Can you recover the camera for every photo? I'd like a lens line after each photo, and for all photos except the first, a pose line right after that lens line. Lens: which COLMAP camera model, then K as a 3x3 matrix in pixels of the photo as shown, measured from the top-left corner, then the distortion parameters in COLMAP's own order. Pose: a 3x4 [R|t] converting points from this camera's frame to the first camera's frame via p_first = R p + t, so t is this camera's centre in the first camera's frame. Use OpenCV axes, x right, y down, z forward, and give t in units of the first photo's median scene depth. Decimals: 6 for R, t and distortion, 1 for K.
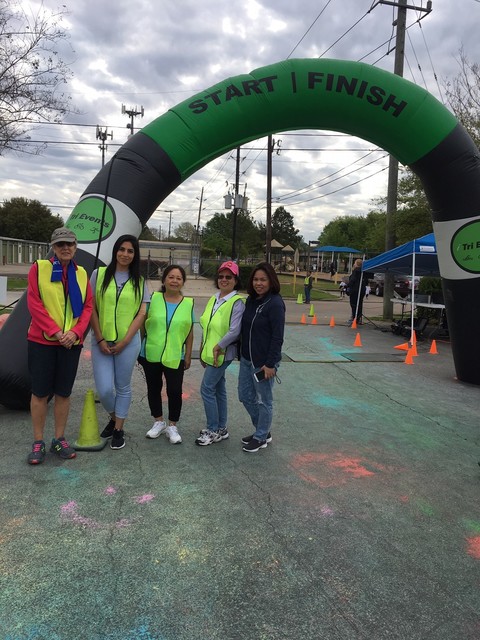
lens RADIAL K [[544.8, 0, 240.4], [0, 544.8, 312.0], [0, 0, 1]] dist [0.065686, -0.114506]
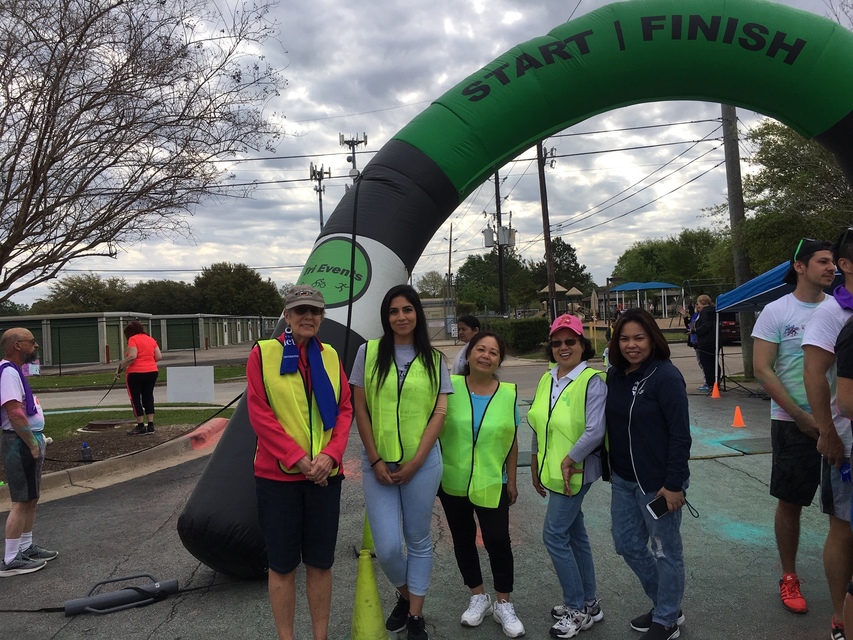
lens RADIAL K [[726.1, 0, 427.1], [0, 726.1, 307.0], [0, 0, 1]] dist [0.065686, -0.114506]
pose [[0.989443, -0.097220, -0.107476, -0.067860], [0.084881, 0.989852, -0.113966, -0.015974], [0.117465, 0.103641, 0.987654, 0.140479]]
